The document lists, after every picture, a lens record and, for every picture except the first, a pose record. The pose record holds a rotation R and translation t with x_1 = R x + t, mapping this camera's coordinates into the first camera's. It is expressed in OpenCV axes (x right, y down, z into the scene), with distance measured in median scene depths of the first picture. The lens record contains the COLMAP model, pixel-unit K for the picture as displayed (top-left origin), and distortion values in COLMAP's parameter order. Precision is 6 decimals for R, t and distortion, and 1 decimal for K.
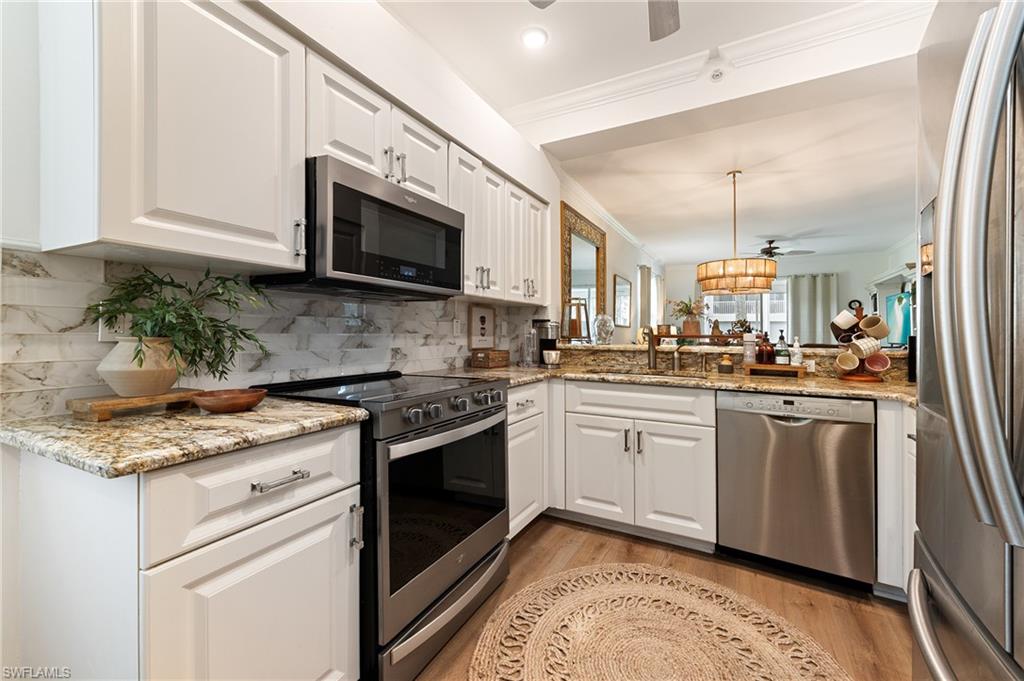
lens RADIAL K [[408.5, 0, 512.0], [0, 408.5, 340.5], [0, 0, 1]] dist [0.000448, 0.000033]
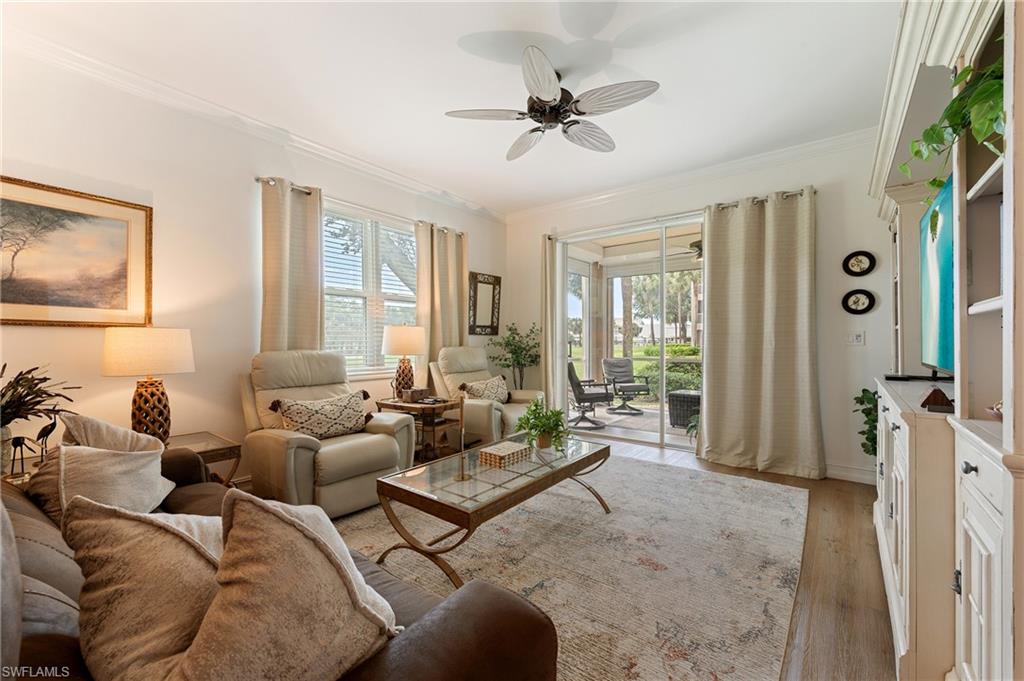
lens RADIAL K [[416.9, 0, 512.0], [0, 416.9, 340.5], [0, 0, 1]] dist [0.000578, 0.000059]
pose [[0.987171, -0.001663, -0.159660, 0.556911], [-0.000292, 0.999925, -0.012223, -0.006910], [0.159668, 0.012113, 0.987096, 0.532887]]
